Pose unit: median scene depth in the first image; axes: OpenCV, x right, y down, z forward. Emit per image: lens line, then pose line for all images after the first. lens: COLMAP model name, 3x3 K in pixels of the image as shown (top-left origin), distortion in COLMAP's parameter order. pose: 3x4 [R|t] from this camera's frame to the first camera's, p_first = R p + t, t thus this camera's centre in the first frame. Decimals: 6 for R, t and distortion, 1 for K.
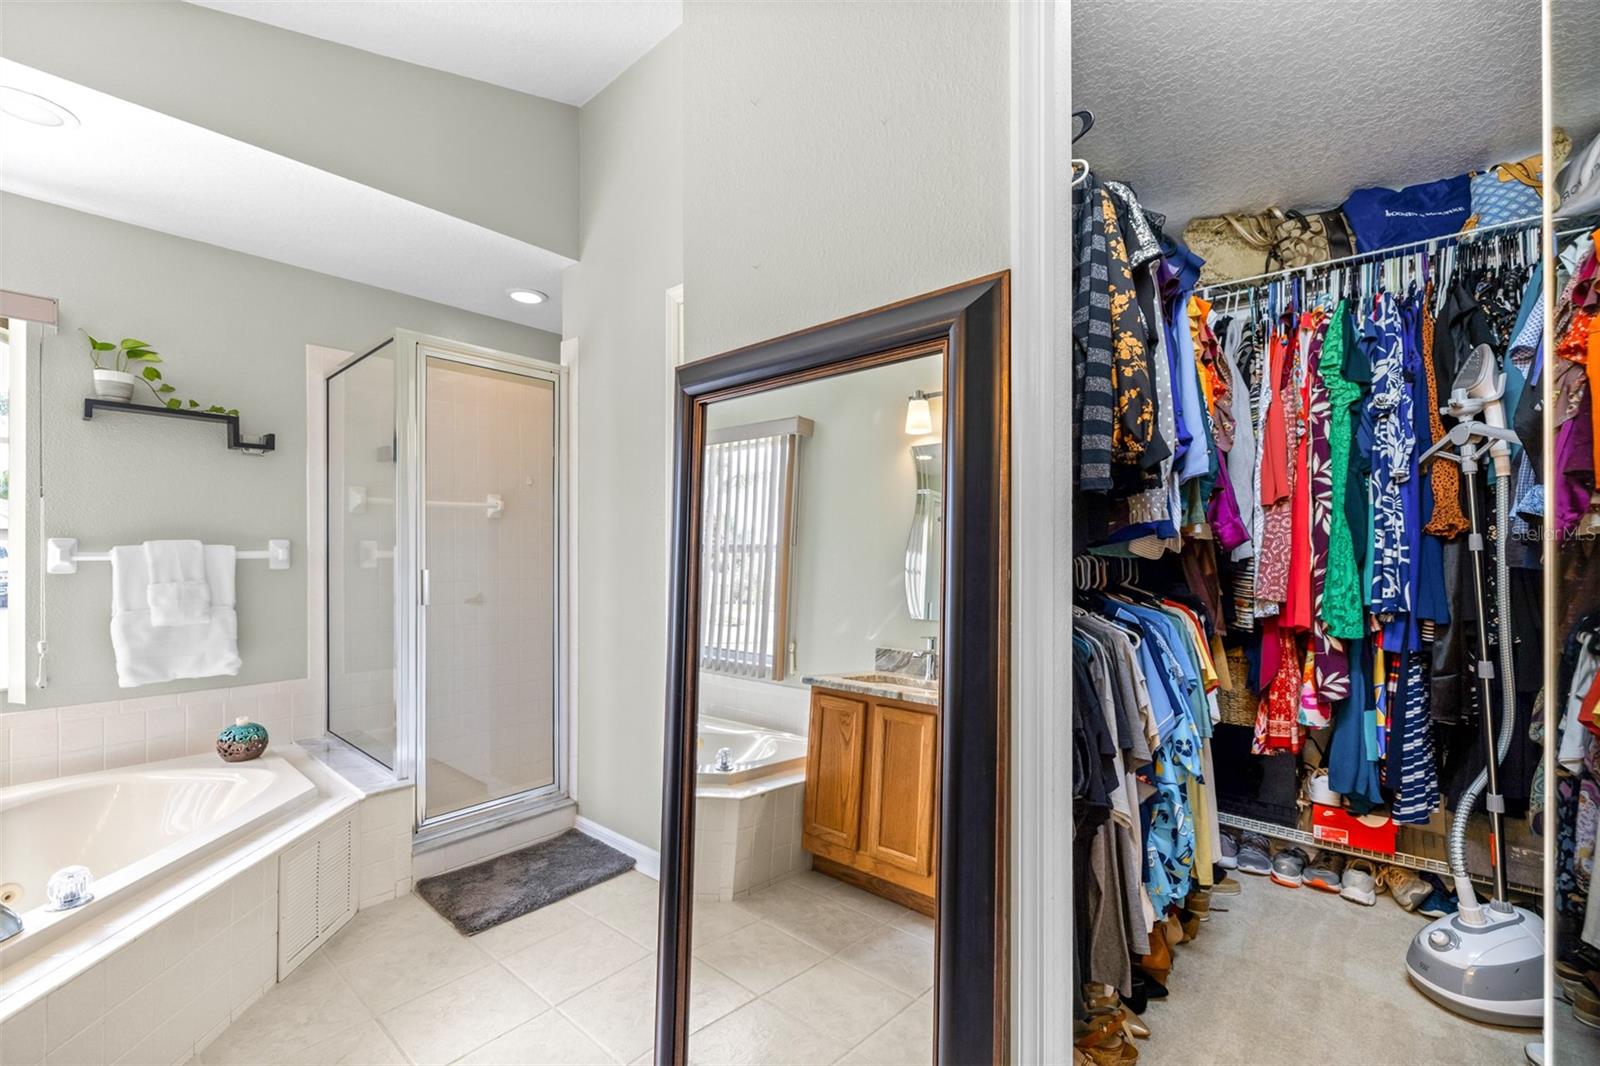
lens RADIAL K [[683.5, 0, 800.7], [0, 683.5, 545.0], [0, 0, 1]] dist [0.000499, -0.000851]
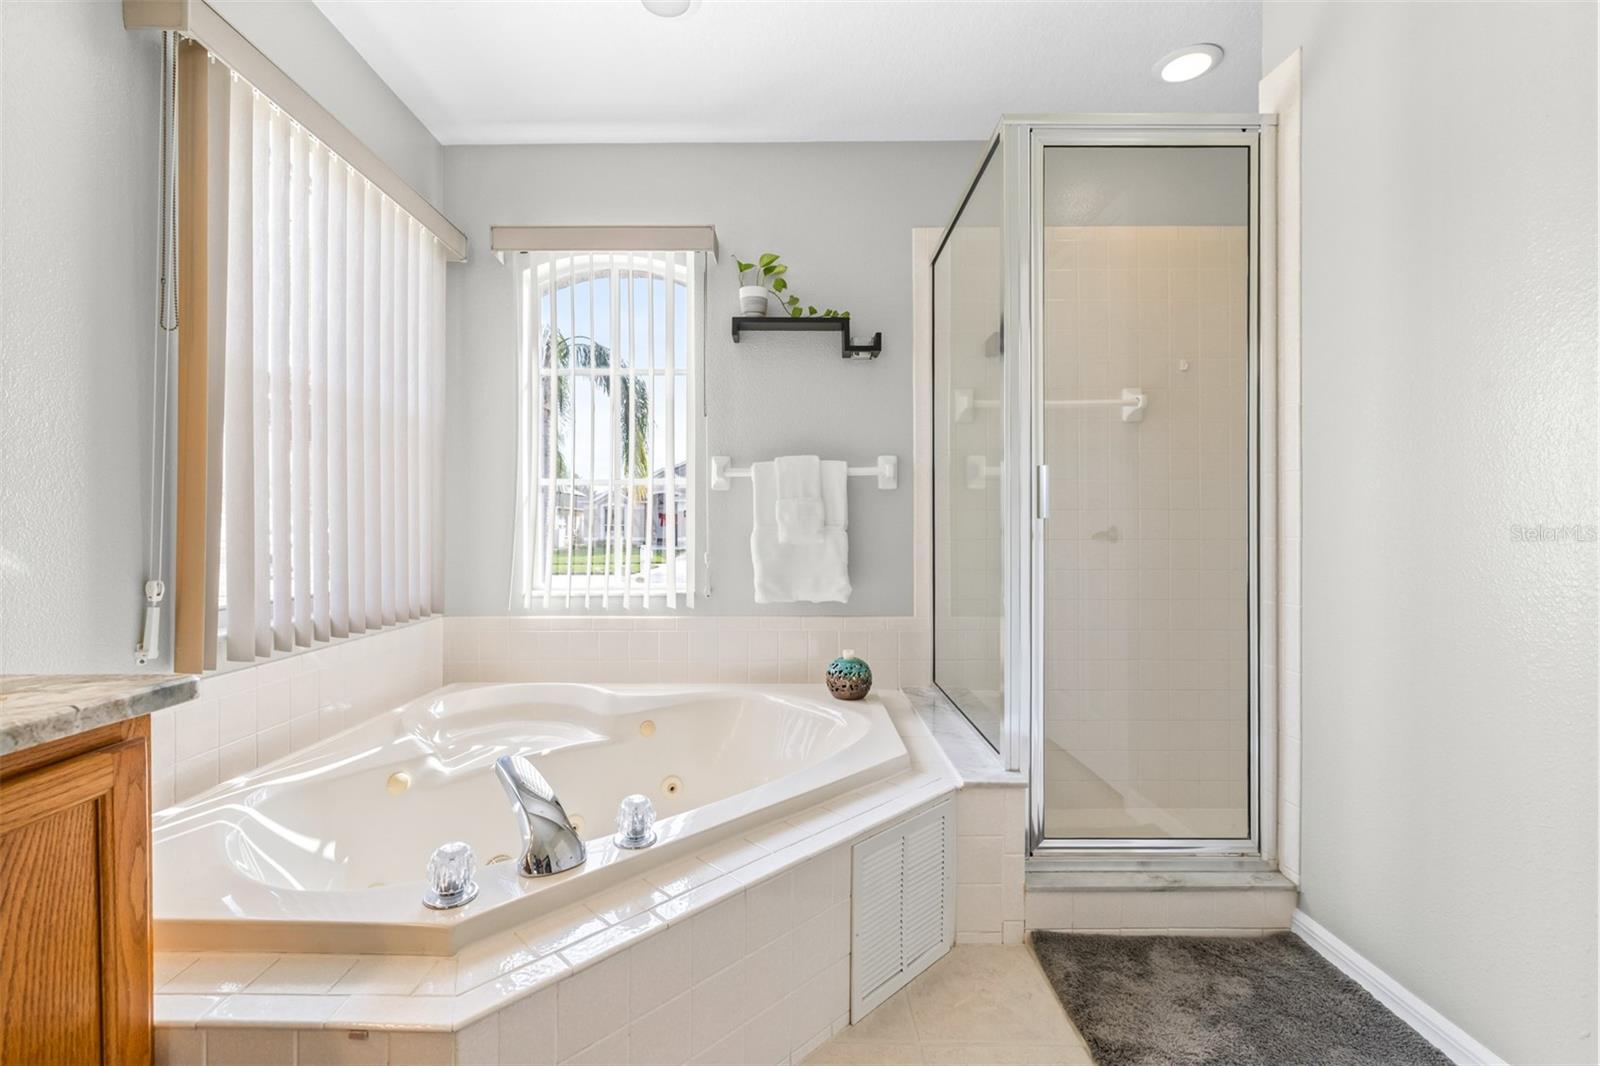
lens RADIAL K [[683.5, 0, 798.7], [0, 683.5, 526.8], [0, 0, 1]] dist [0.000499, -0.000851]
pose [[0.667092, -0.000531, -0.744975, -0.204579], [0.001558, 0.999999, 0.000682, 0.092603], [0.744974, -0.001616, 0.667092, 0.365756]]
